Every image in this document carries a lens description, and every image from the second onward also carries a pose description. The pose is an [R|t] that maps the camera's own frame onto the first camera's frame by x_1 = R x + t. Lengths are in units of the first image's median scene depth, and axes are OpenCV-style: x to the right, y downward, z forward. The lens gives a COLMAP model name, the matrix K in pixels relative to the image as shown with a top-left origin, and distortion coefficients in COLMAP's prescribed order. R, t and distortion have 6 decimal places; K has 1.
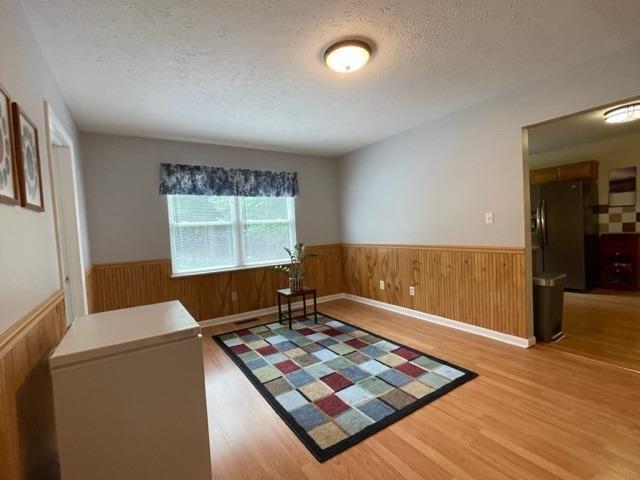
lens RADIAL K [[297.5, 0, 320.0], [0, 297.5, 240.0], [0, 0, 1]] dist [-0.001754, -0.000218]
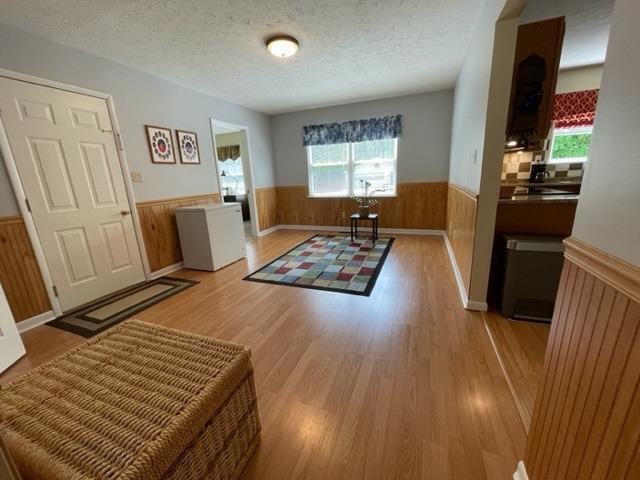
lens RADIAL K [[258.4, 0, 317.4], [0, 258.4, 240.7], [0, 0, 1]] dist [-0.000654, 0.000418]
pose [[0.576326, 0.224535, -0.785769, 0.733704], [-0.017887, 0.964750, 0.262560, -0.023346], [0.817024, -0.137265, 0.560027, 0.164273]]
